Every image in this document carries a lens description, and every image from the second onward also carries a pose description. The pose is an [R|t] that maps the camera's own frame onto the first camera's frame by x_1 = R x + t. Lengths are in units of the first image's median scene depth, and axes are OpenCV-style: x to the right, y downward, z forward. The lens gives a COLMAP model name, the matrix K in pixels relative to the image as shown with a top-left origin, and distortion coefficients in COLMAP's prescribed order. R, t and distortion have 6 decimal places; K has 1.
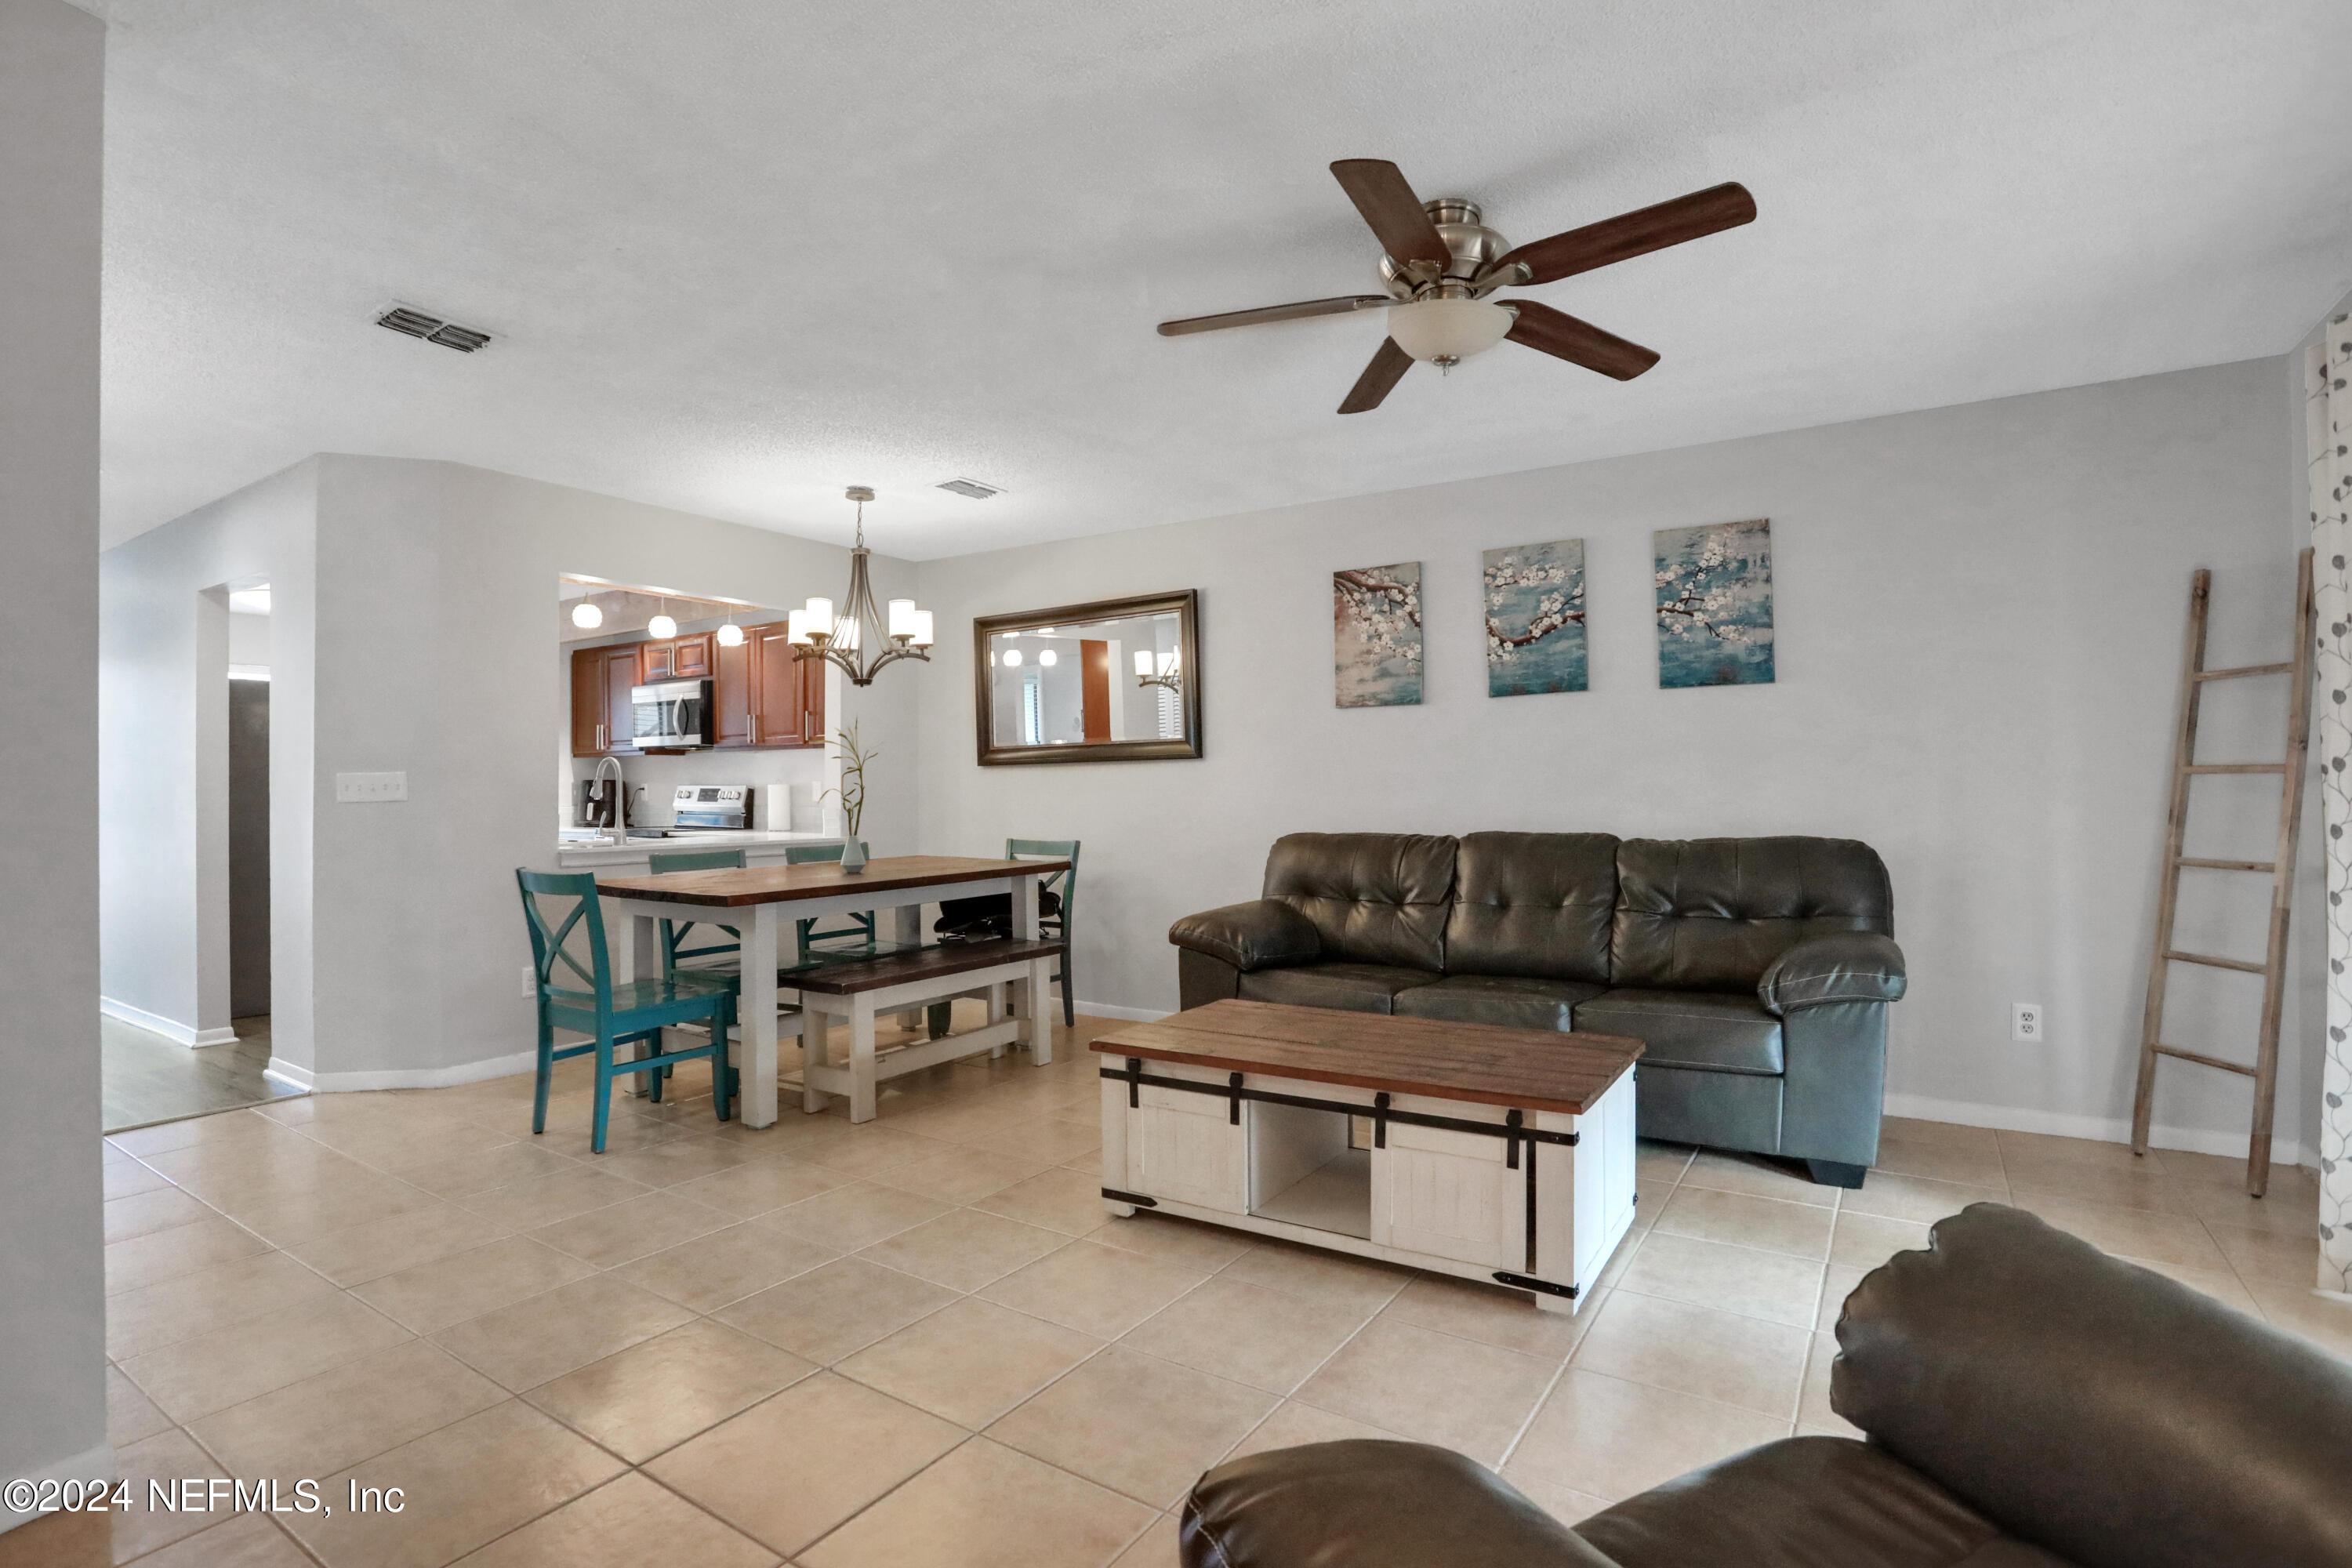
lens RADIAL K [[1153.6, 0, 1164.6], [0, 1153.6, 802.6], [0, 0, 1]] dist [-0.081095, 0.039328]
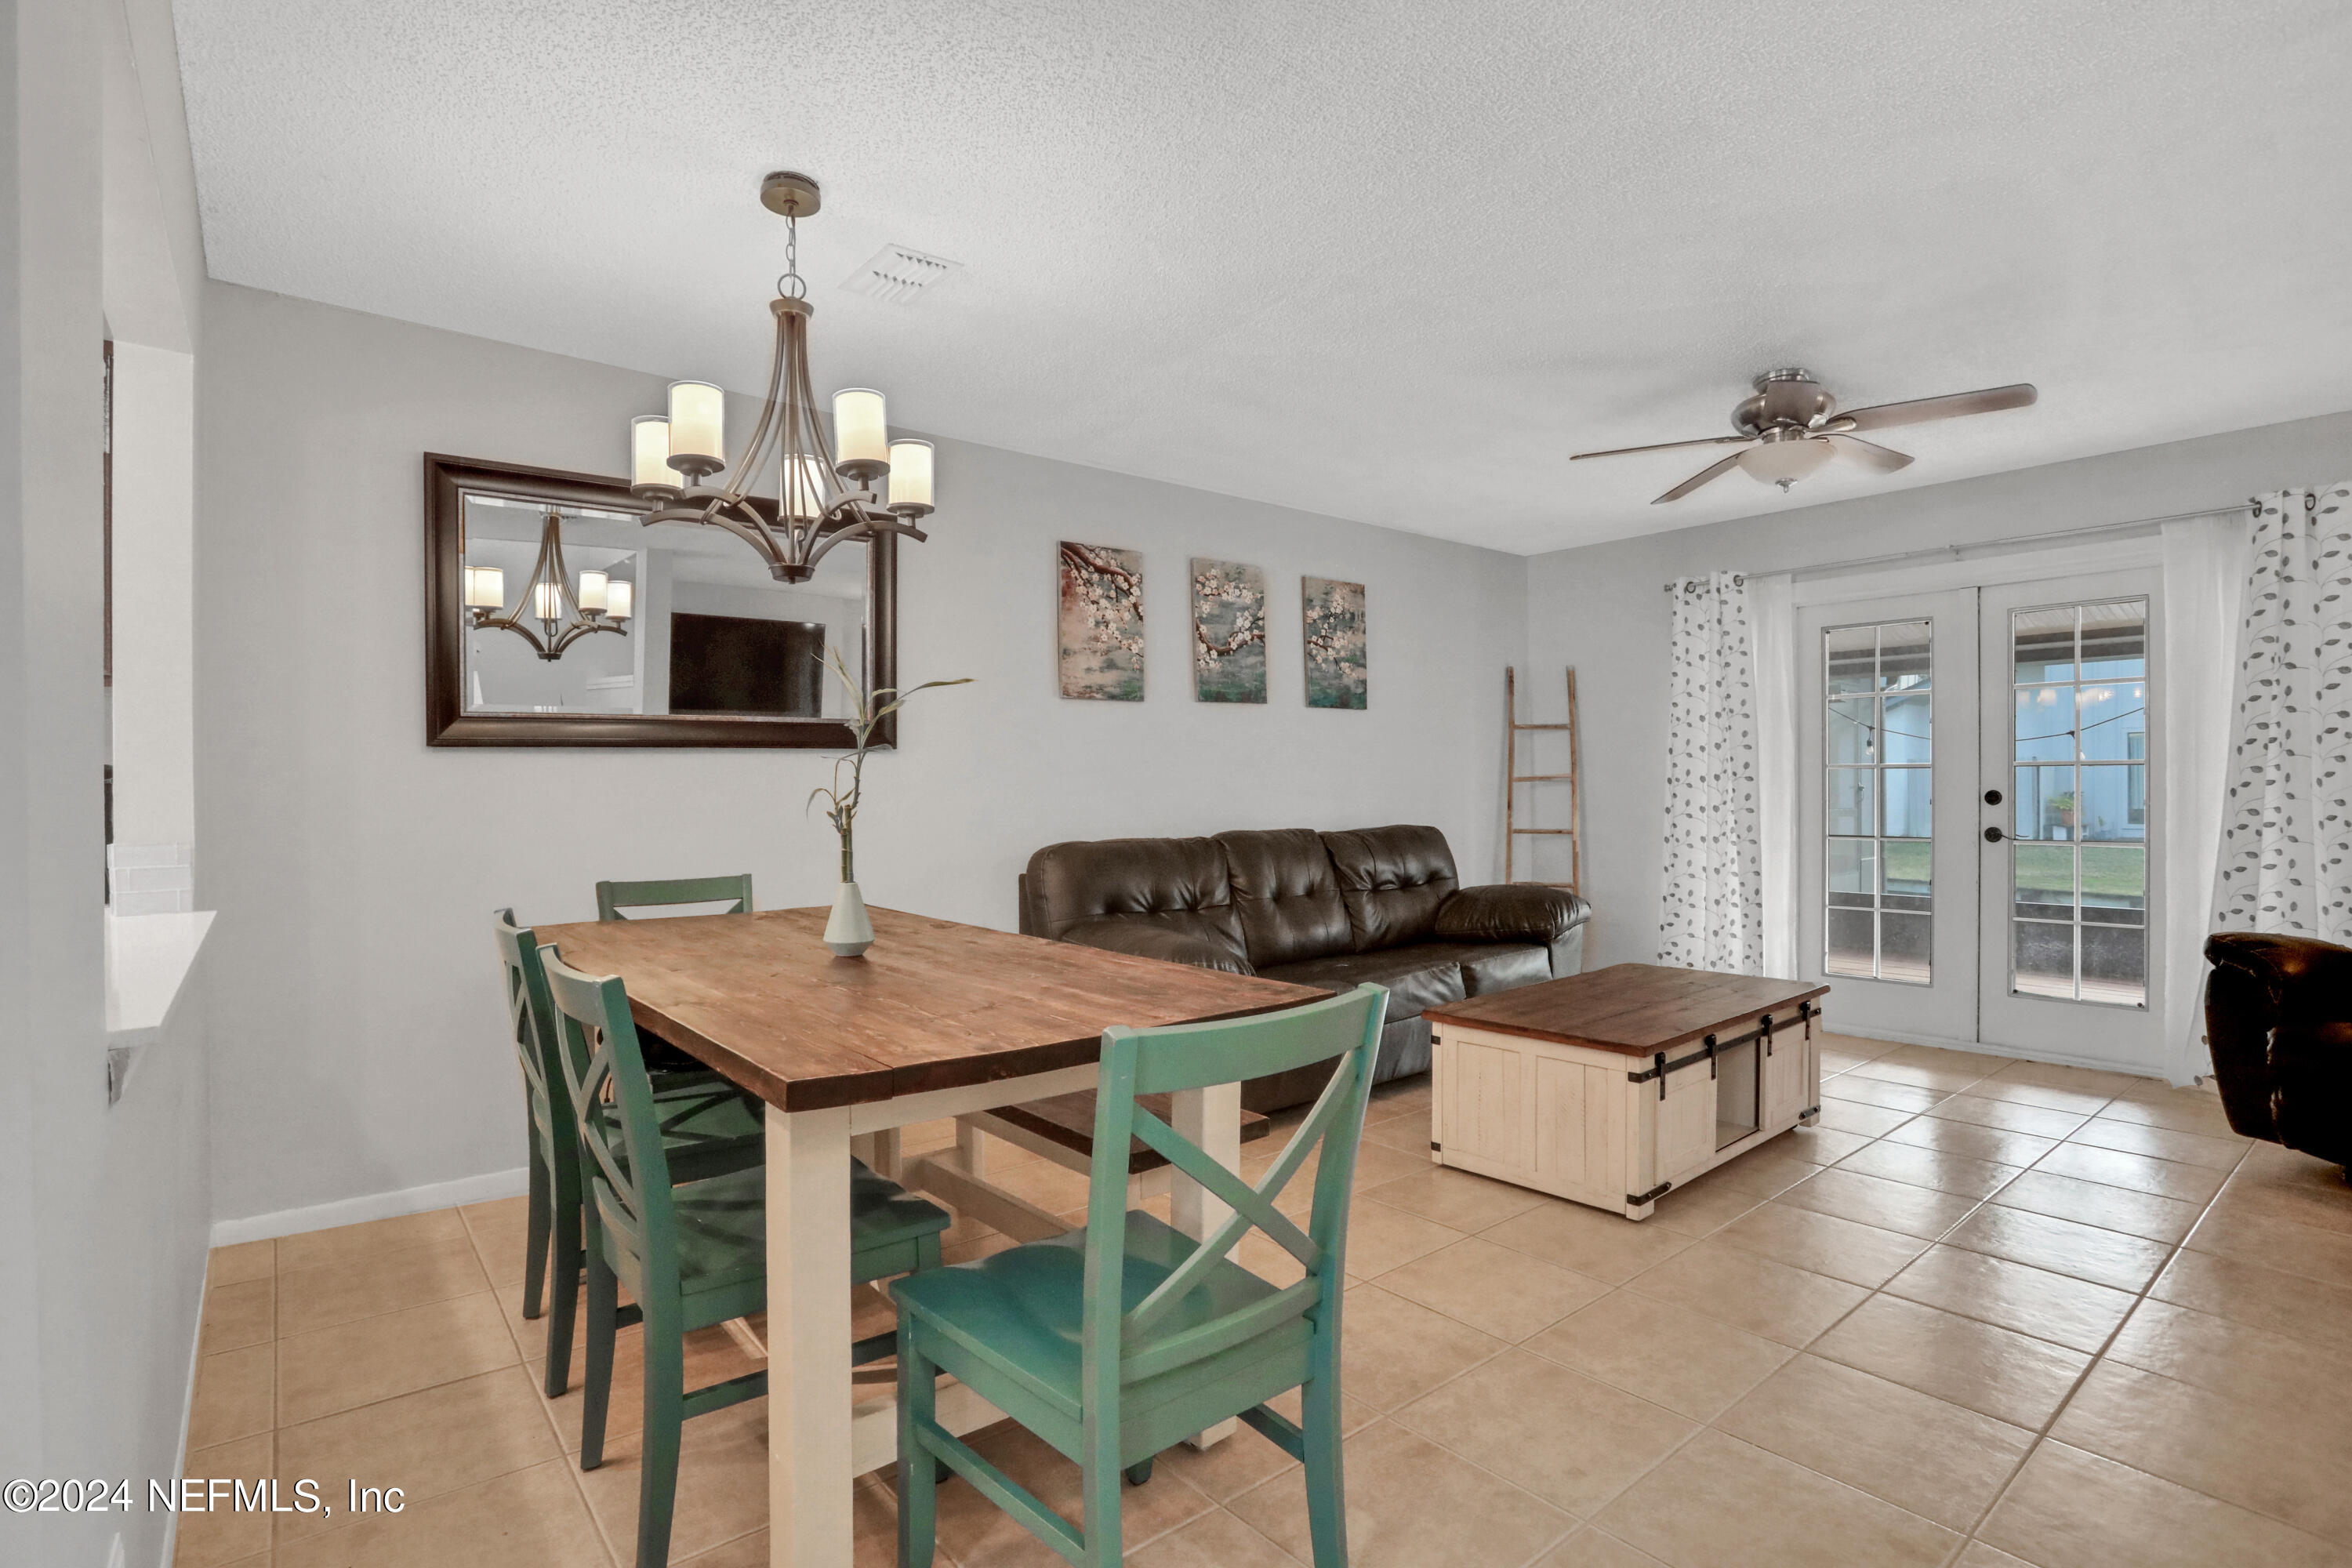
lens RADIAL K [[1153.6, 0, 1164.6], [0, 1153.6, 802.6], [0, 0, 1]] dist [-0.081095, 0.039328]
pose [[0.284360, -0.003862, 0.958710, -0.718896], [0.021064, 0.999776, -0.002221, 0.000399], [-0.958486, 0.020825, 0.284378, 0.741542]]
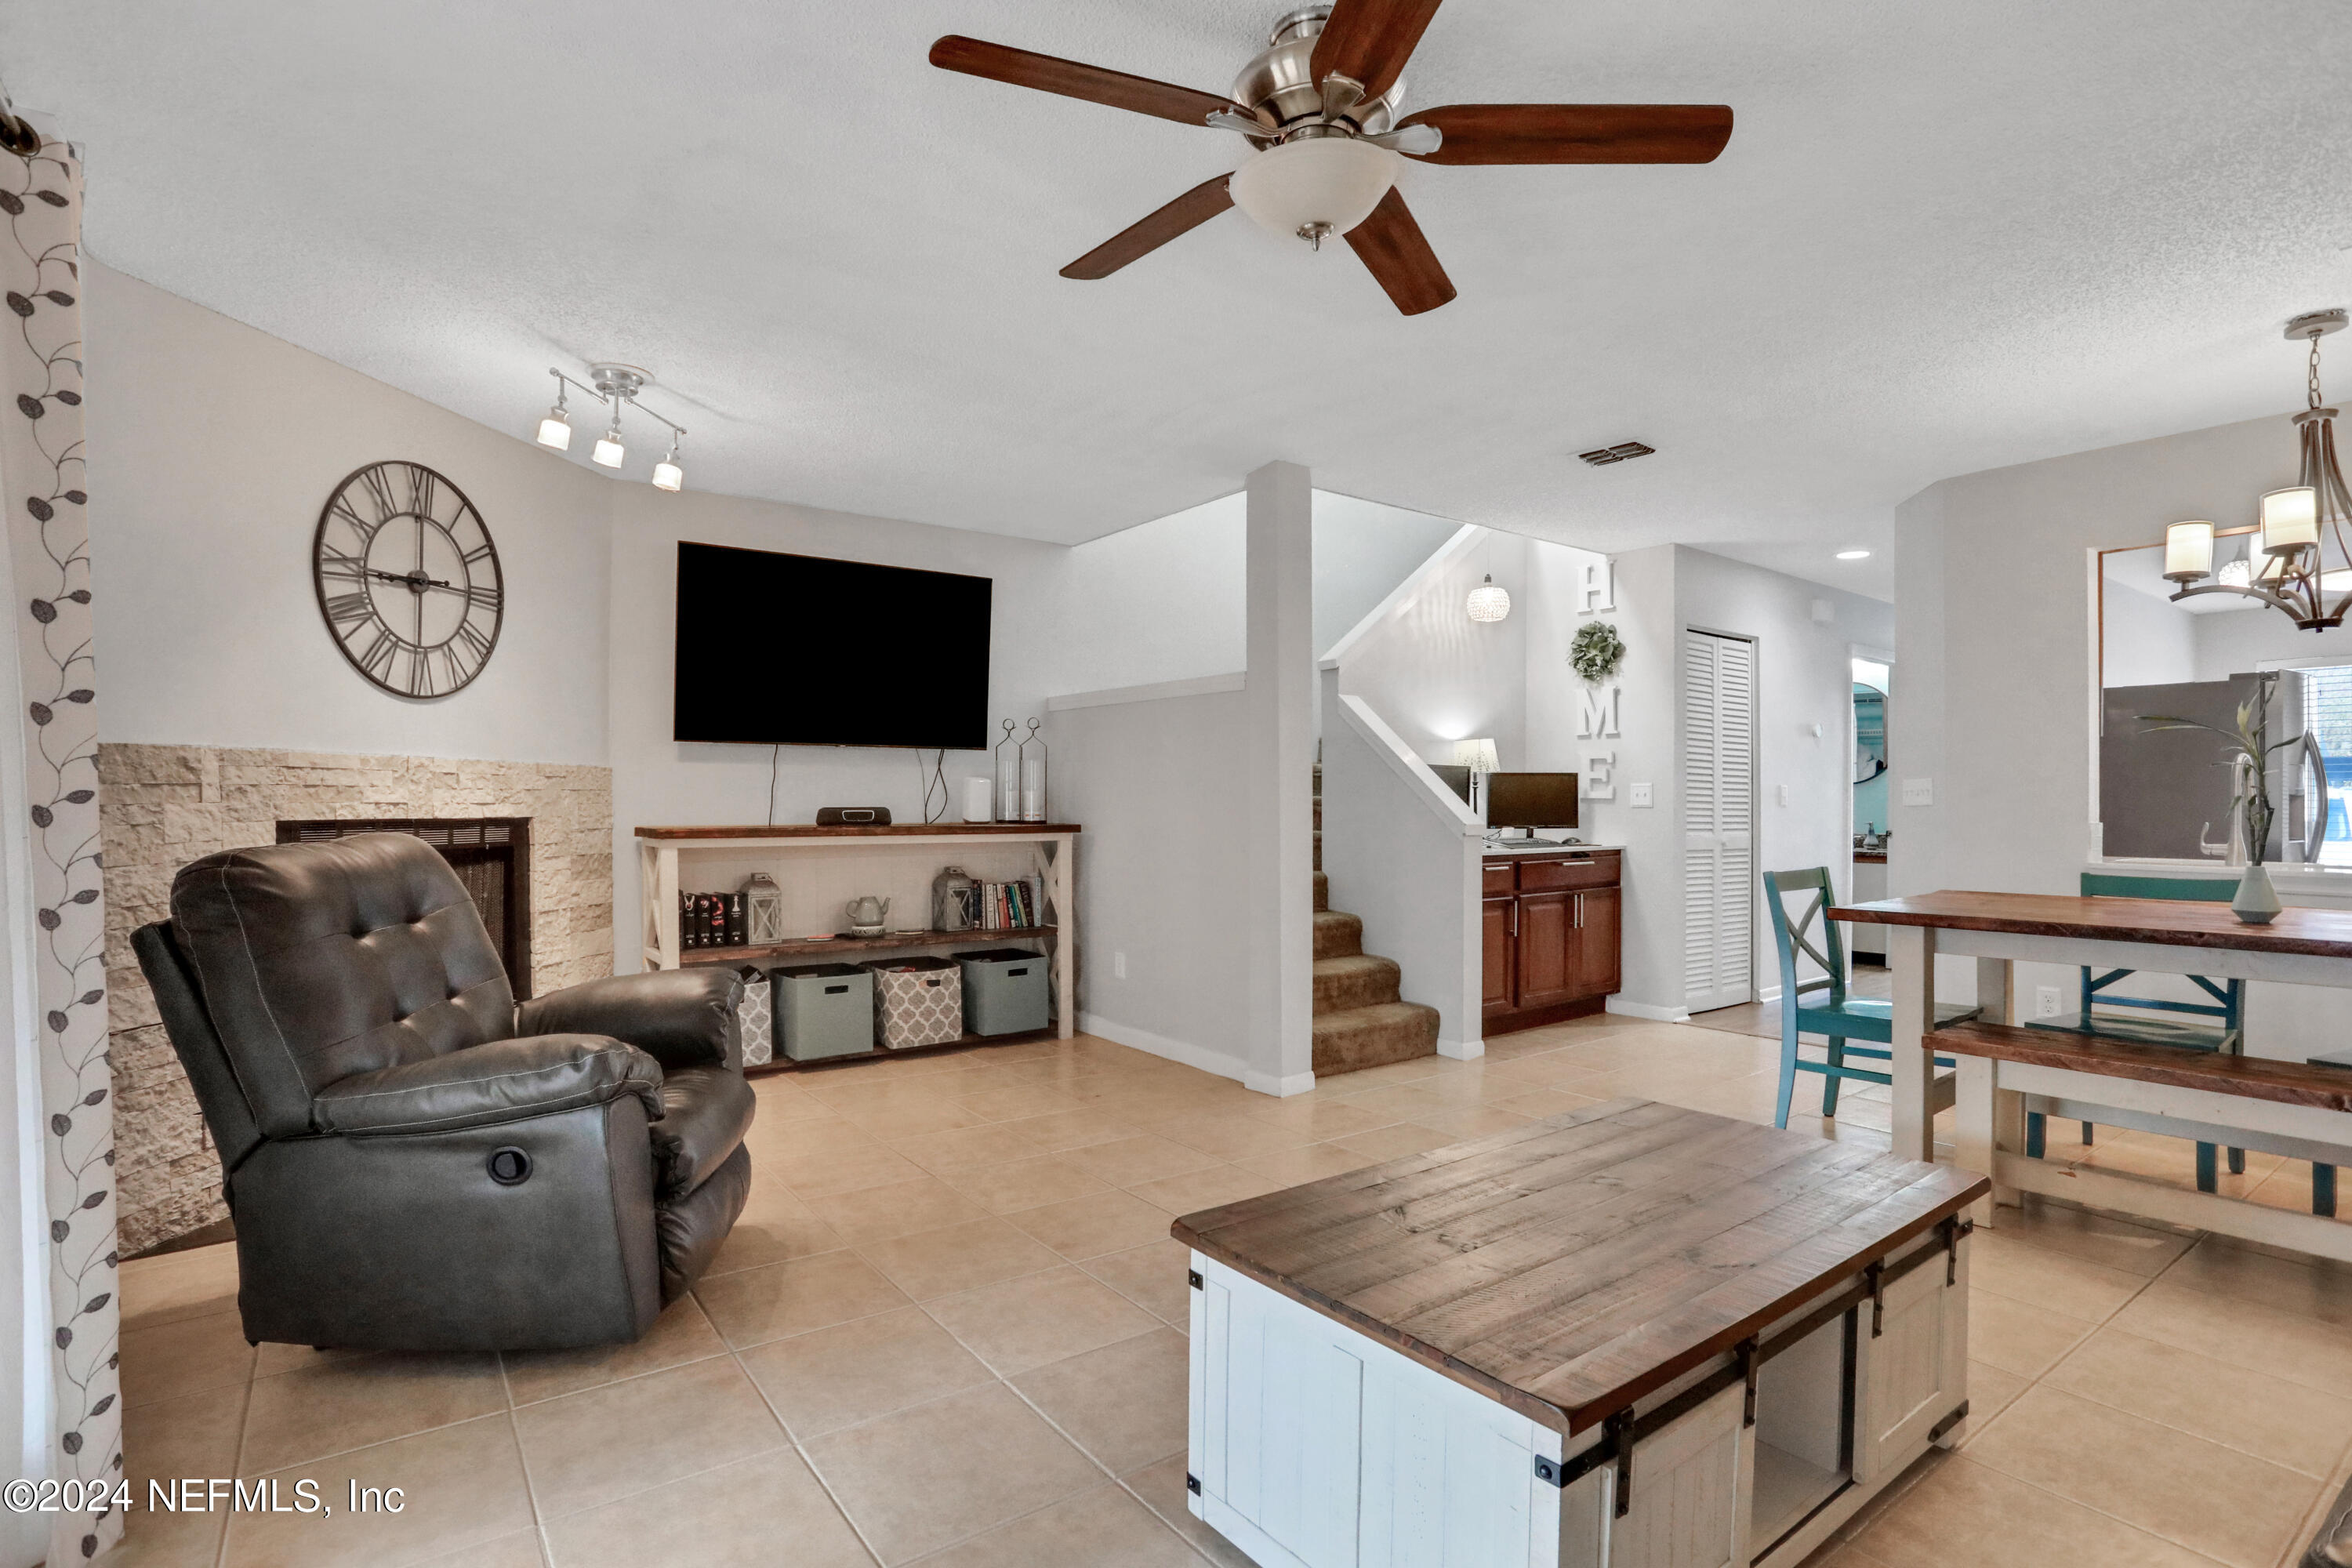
lens RADIAL K [[1153.6, 0, 1164.6], [0, 1153.6, 802.6], [0, 0, 1]] dist [-0.081095, 0.039328]
pose [[-0.346756, 0.010253, -0.937899, 0.545046], [-0.016029, 0.999729, 0.016855, -0.007627], [0.937818, 0.020878, -0.346498, 0.643570]]
